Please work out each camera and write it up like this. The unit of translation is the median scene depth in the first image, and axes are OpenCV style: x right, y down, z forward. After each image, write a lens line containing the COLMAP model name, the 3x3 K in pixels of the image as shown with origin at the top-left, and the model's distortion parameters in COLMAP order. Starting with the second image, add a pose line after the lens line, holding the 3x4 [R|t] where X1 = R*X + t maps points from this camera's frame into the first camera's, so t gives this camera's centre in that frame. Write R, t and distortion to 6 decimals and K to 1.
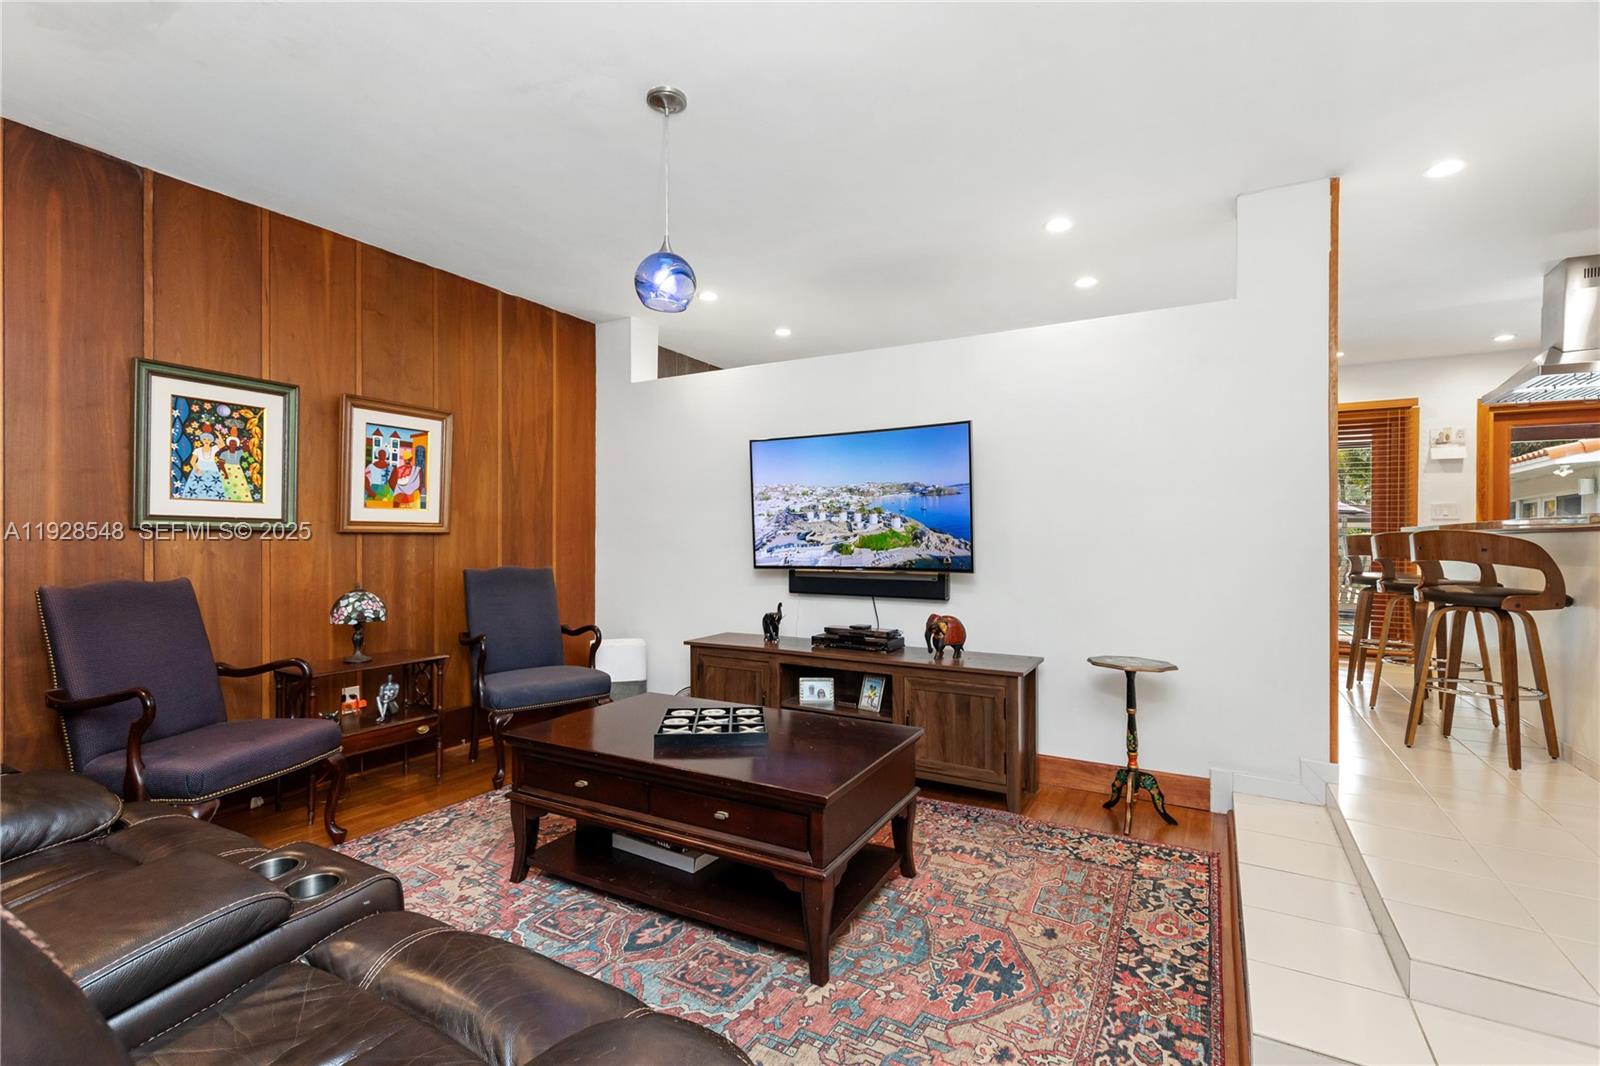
lens RADIAL K [[722.4, 0, 785.6], [0, 722.4, 541.0], [0, 0, 1]] dist [-0.000215, 0.000857]
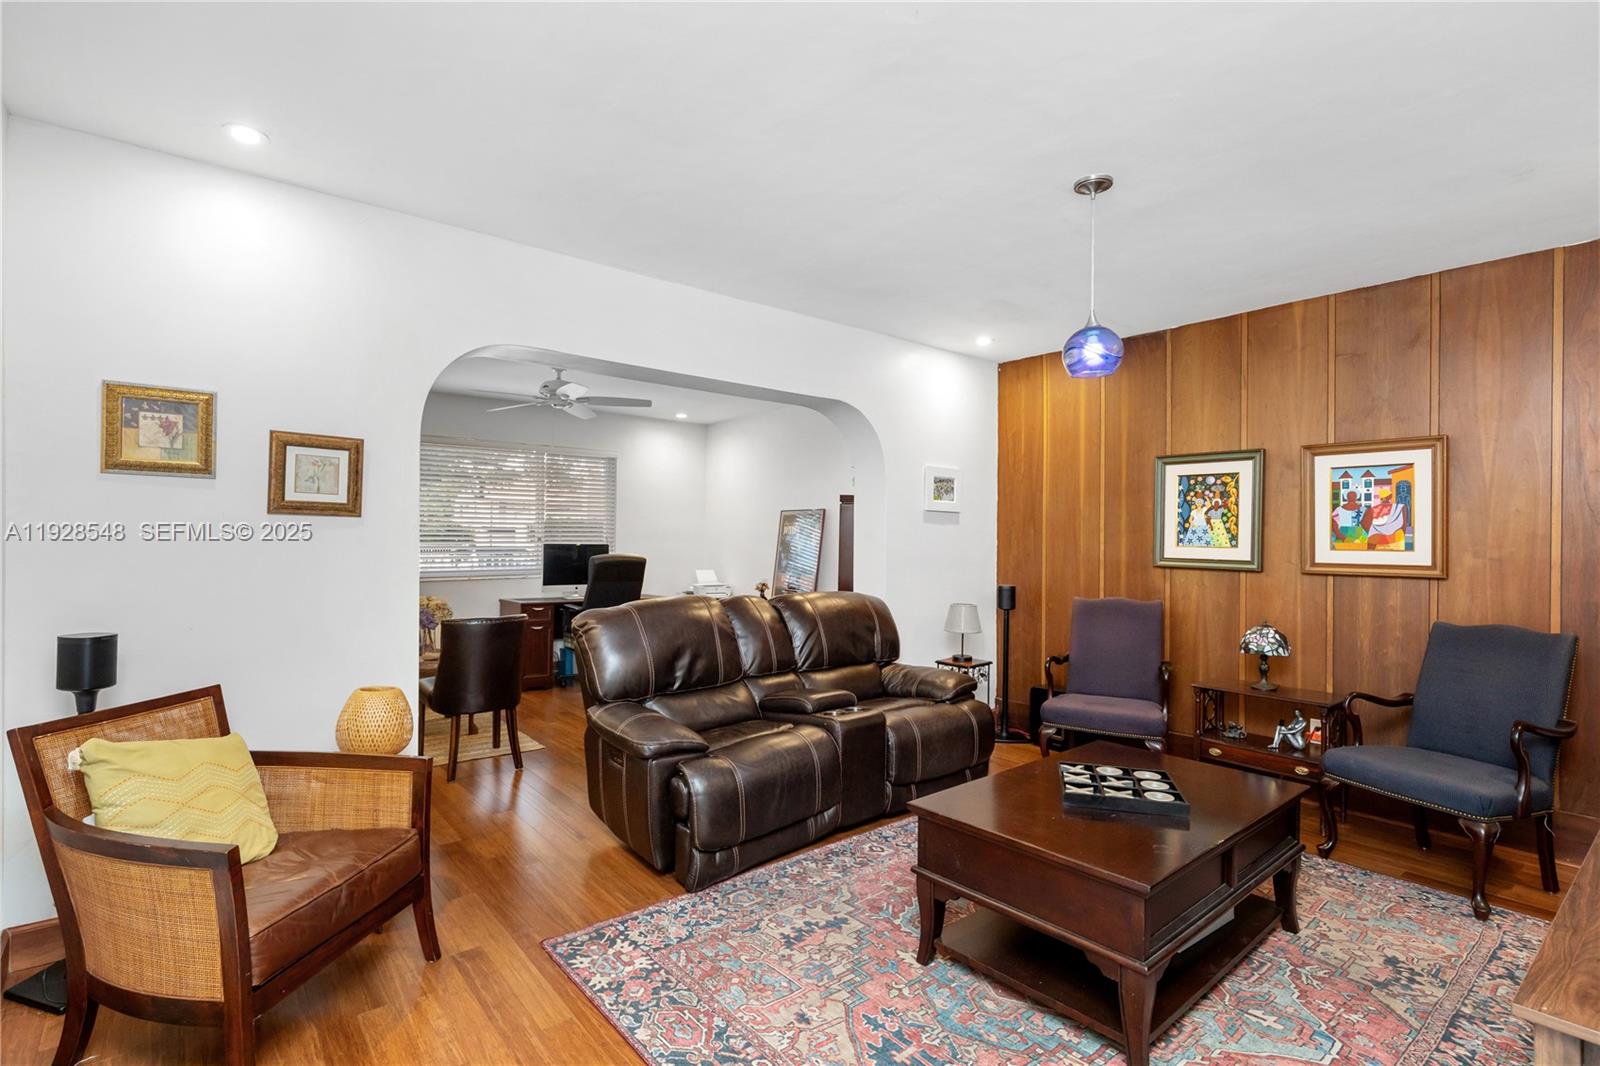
lens RADIAL K [[746.3, 0, 784.0], [0, 746.3, 536.8], [0, 0, 1]] dist [-0.006262, -0.000124]
pose [[-0.347776, -0.011283, -0.937510, 0.767713], [-0.015355, 0.999862, -0.006337, -0.051645], [0.937452, 0.012192, -0.347902, 0.711129]]
